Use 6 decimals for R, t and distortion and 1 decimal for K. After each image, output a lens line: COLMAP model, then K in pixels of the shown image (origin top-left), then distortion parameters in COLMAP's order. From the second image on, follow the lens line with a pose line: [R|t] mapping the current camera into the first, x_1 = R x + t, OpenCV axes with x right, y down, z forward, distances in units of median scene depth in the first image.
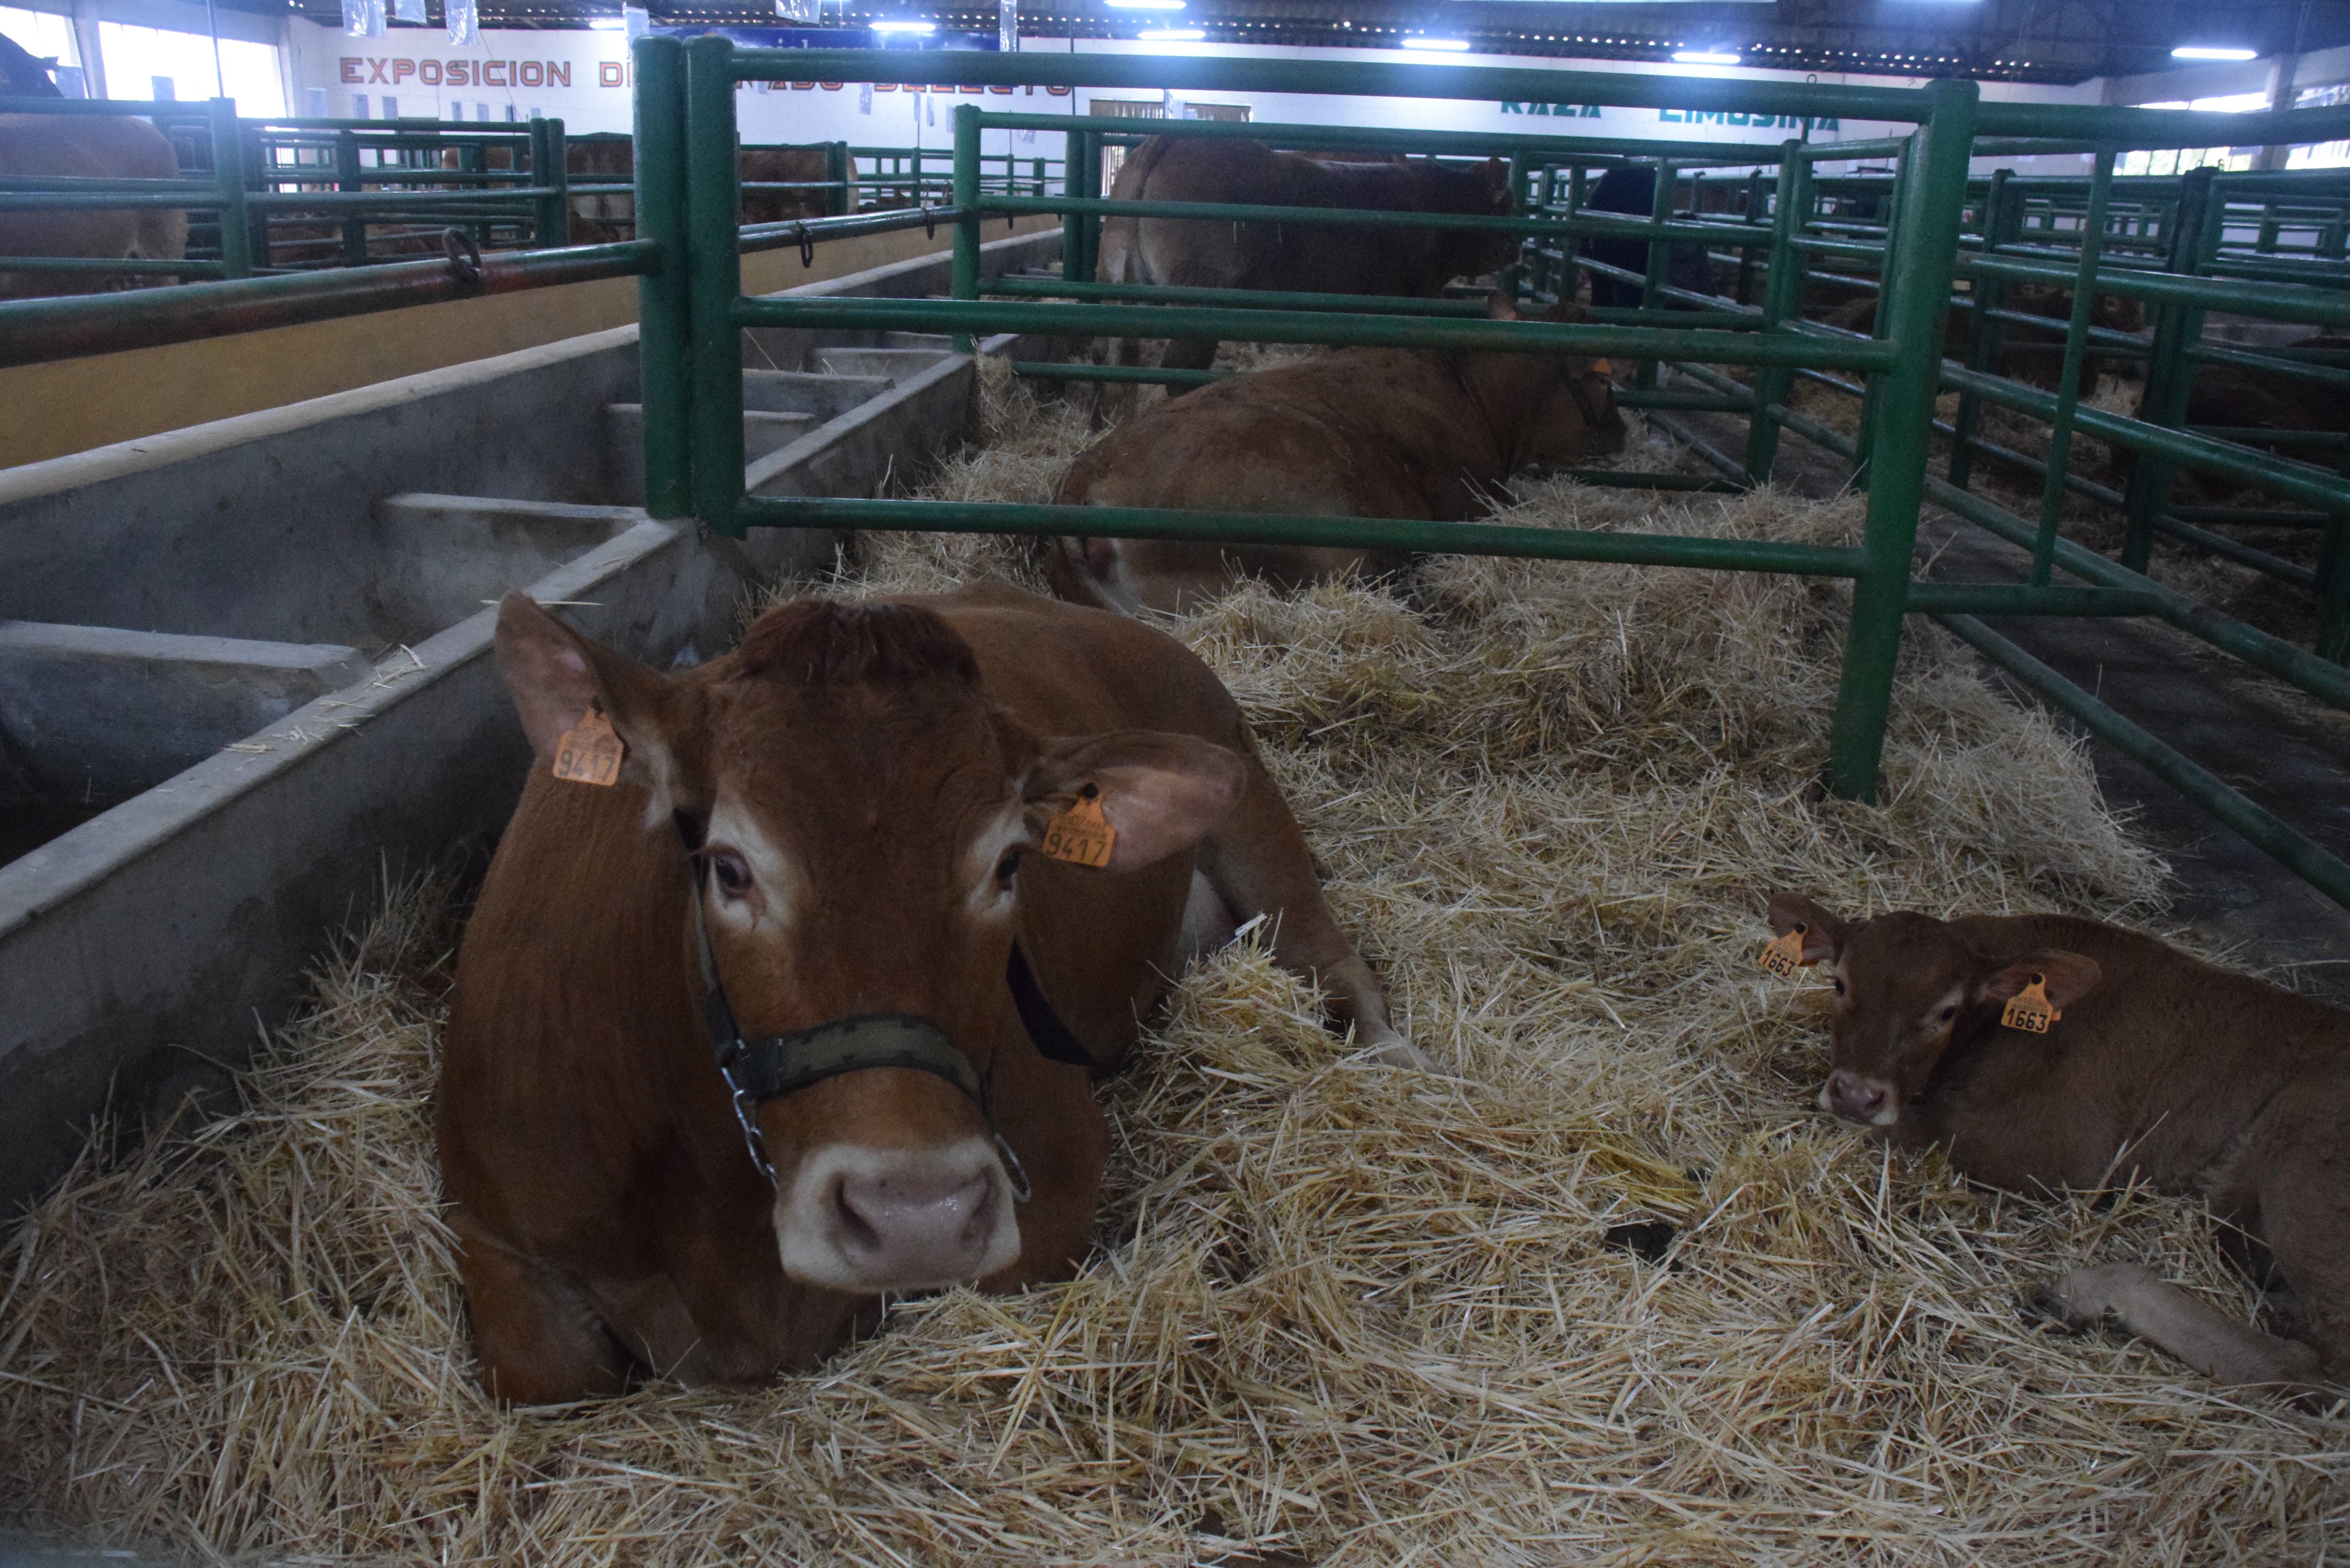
lens RADIAL K [[1851.0, 0, 1214.2], [0, 1851.0, 783.9], [0, 0, 1]] dist [-0.155434, 0.108016]
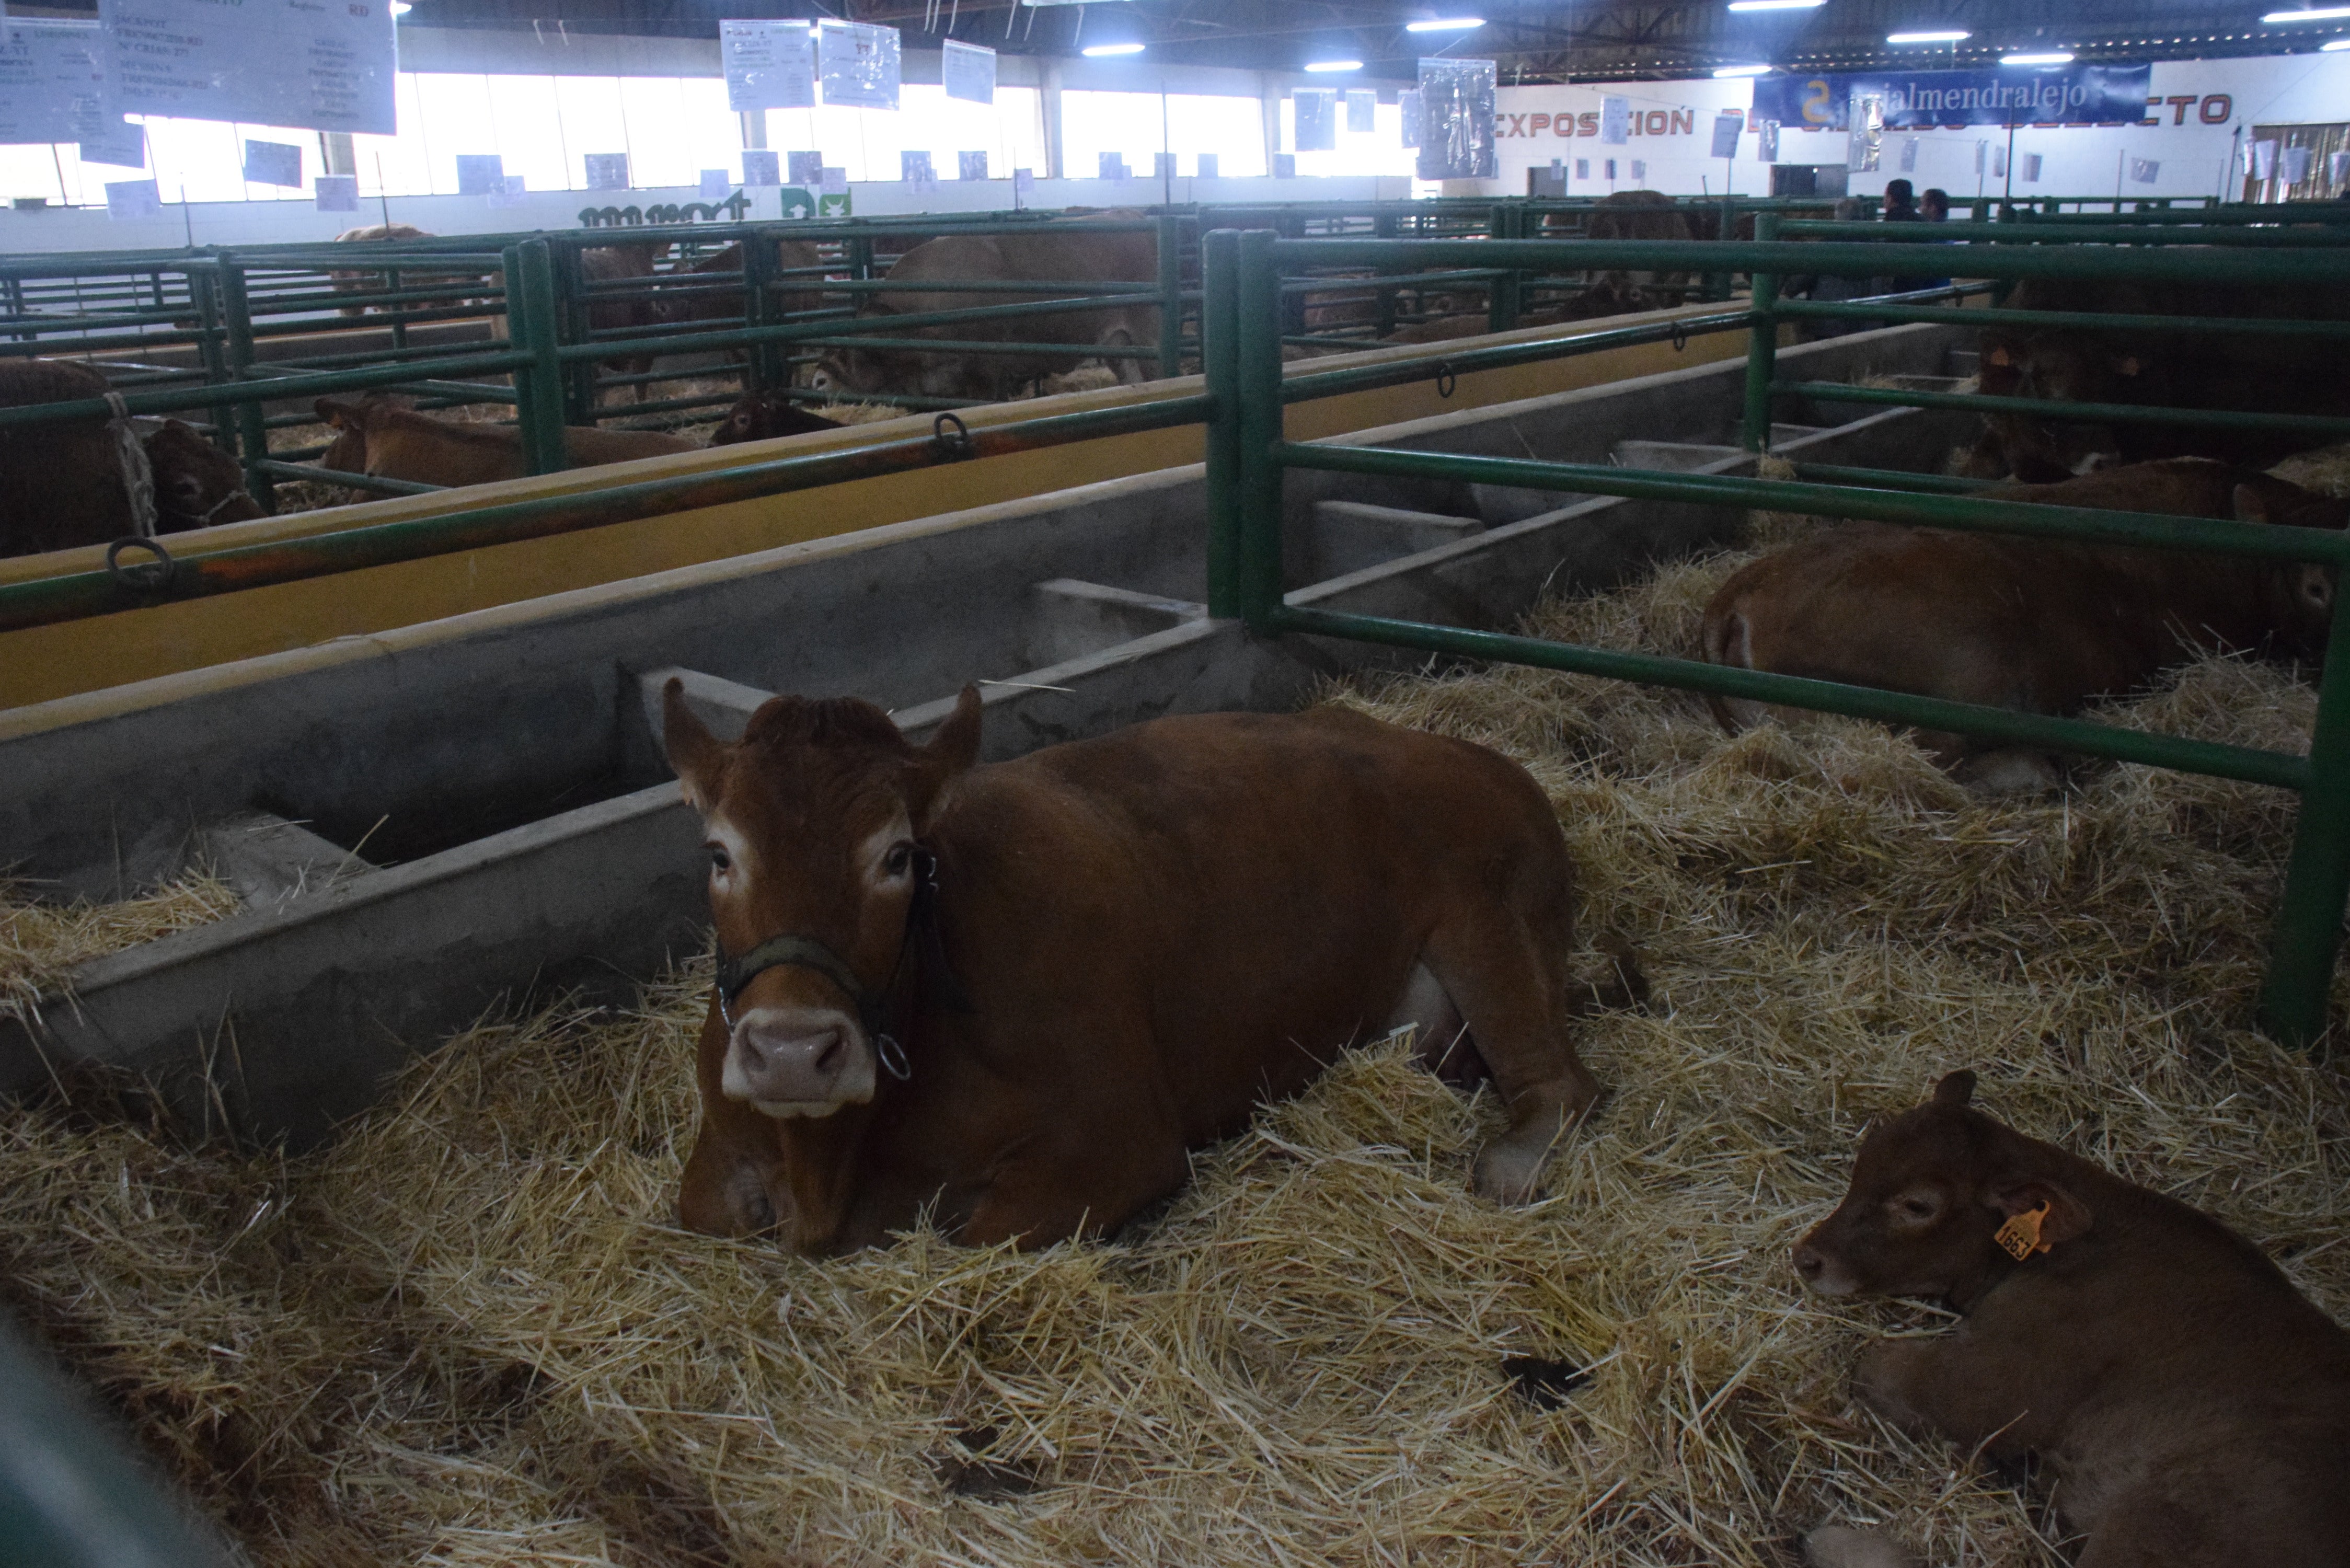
lens RADIAL K [[1851.0, 0, 1180.5], [0, 1851.0, 765.6], [0, 0, 1]] dist [-0.155434, 0.108016]
pose [[0.813974, 0.121640, -0.568023, 0.402944], [-0.135966, 0.990563, 0.017286, -0.066098], [0.564765, 0.063162, 0.822831, -0.032162]]
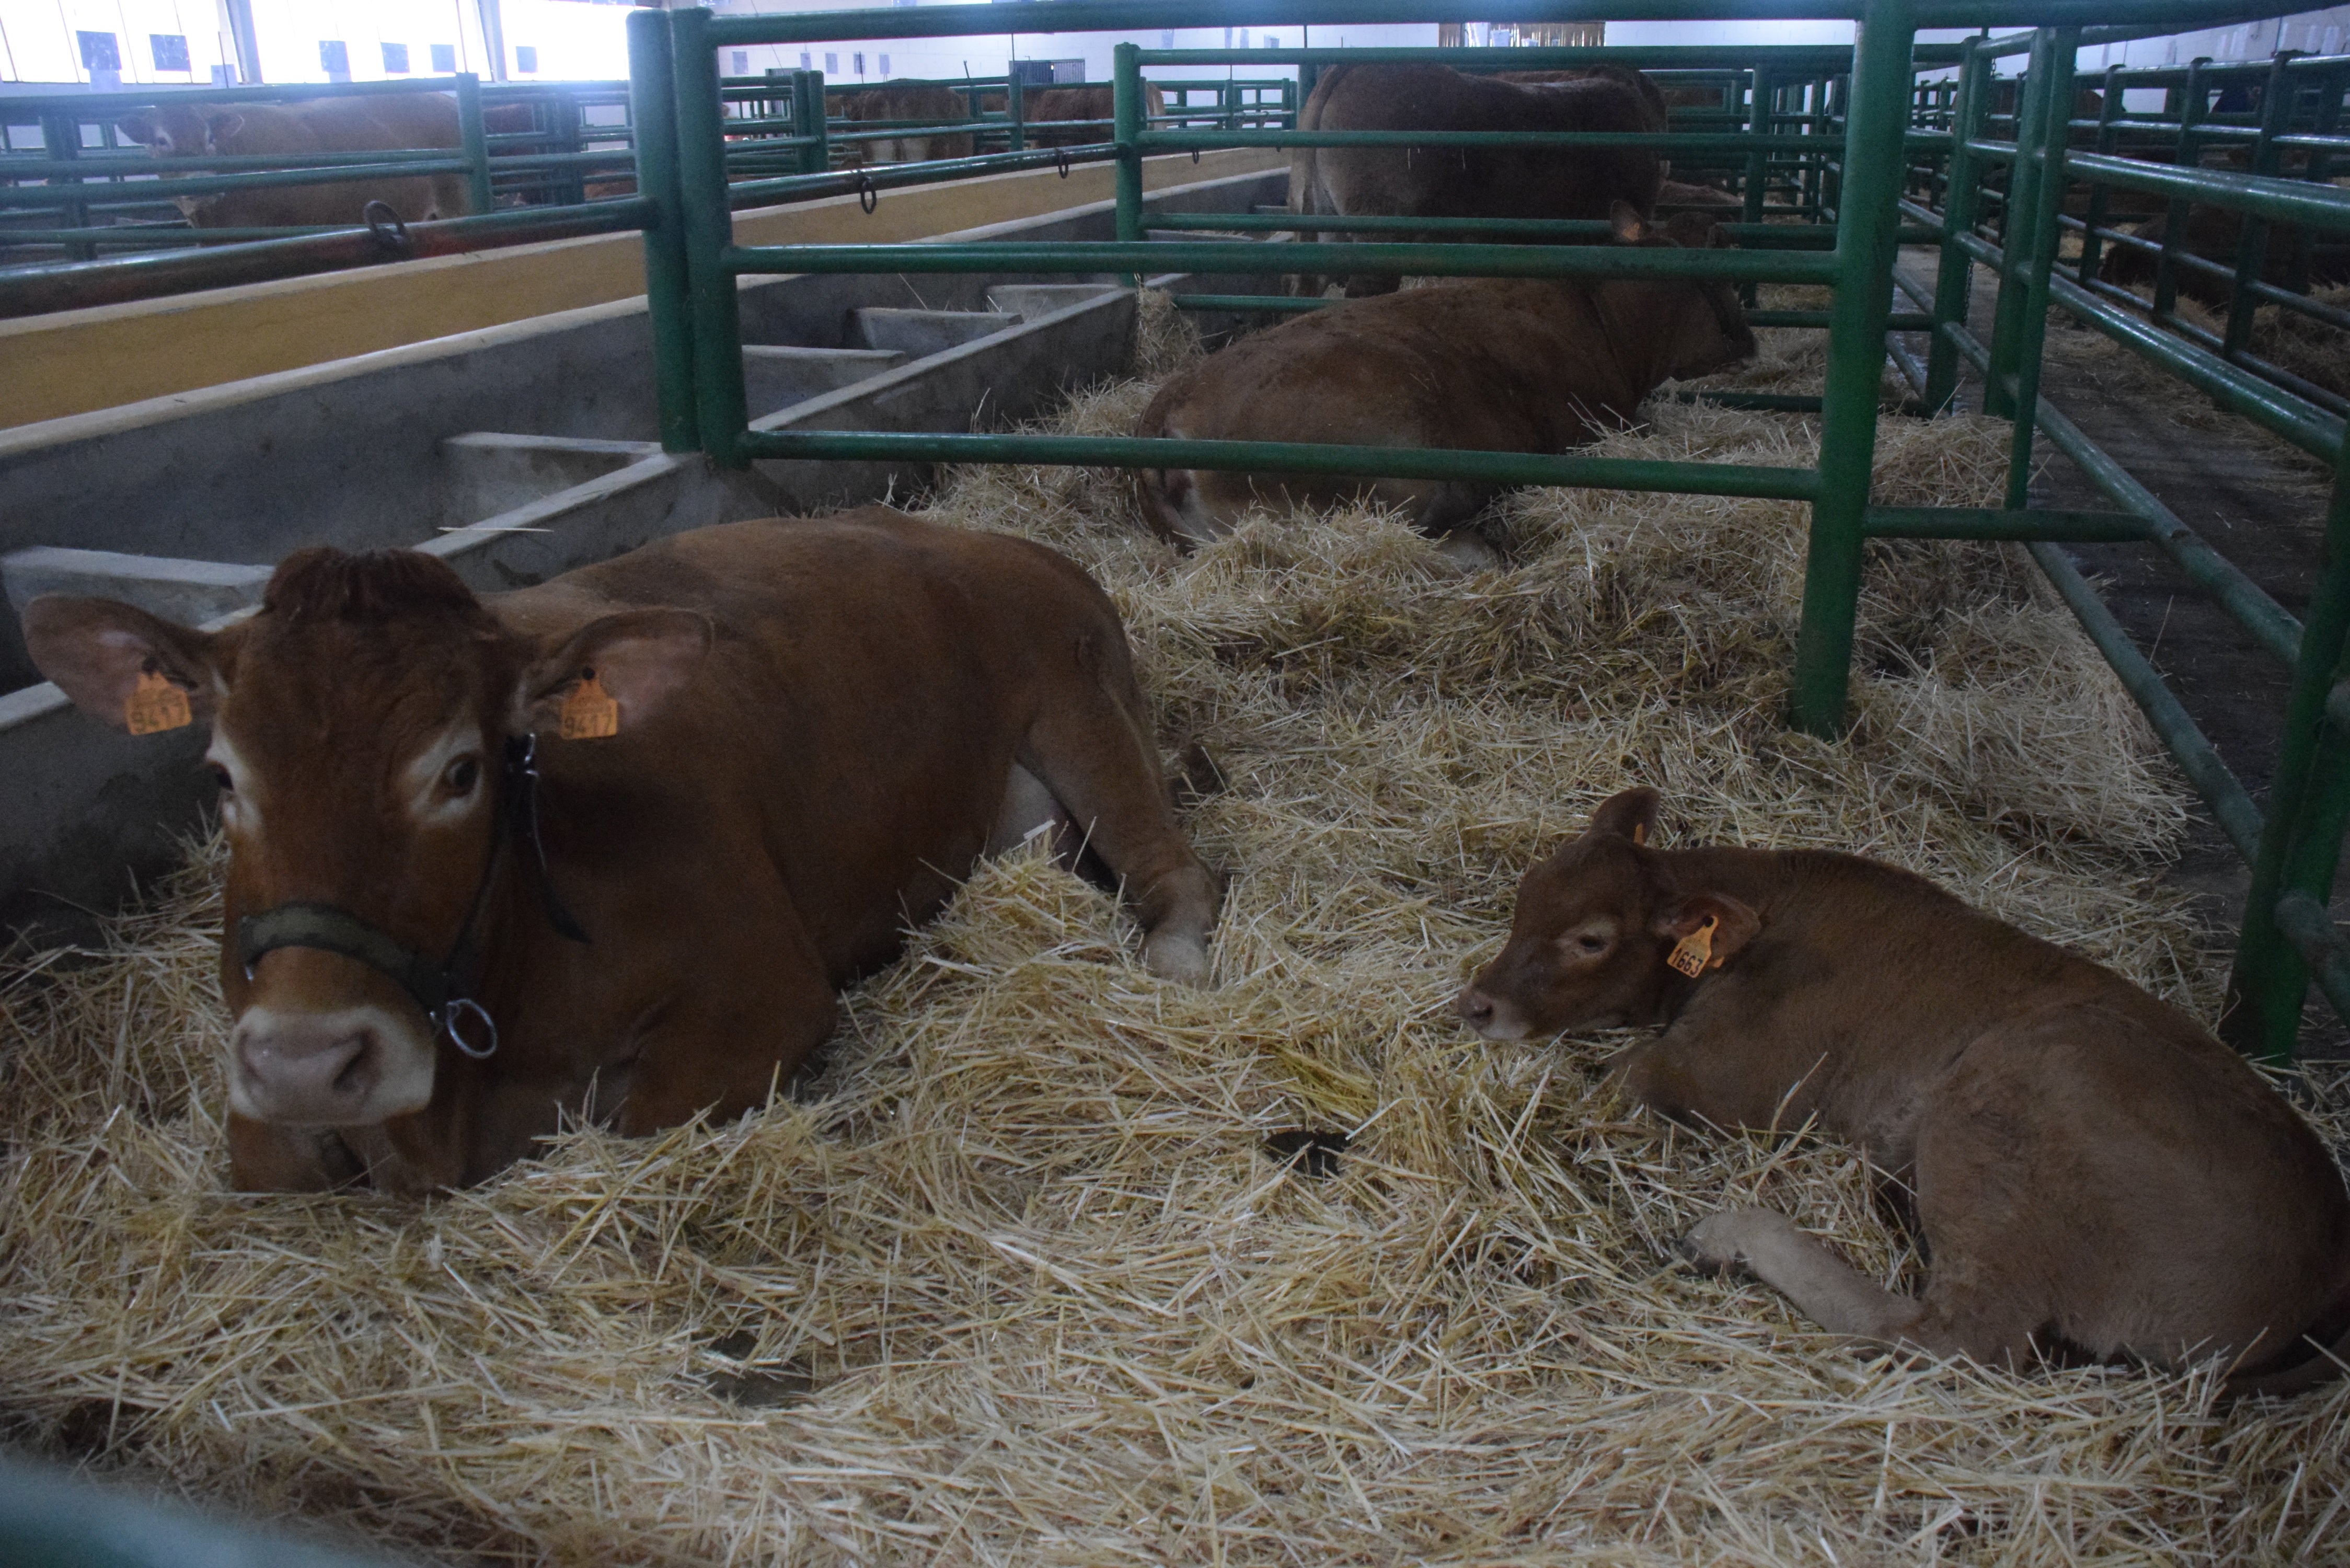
lens RADIAL K [[1851.0, 0, 1184.8], [0, 1851.0, 792.2], [0, 0, 1]] dist [-0.155434, 0.108016]
pose [[0.976028, 0.028895, -0.215718, 0.244031], [-0.019973, 0.998857, 0.043428, 0.005139], [0.216726, -0.038078, 0.975489, -0.011571]]
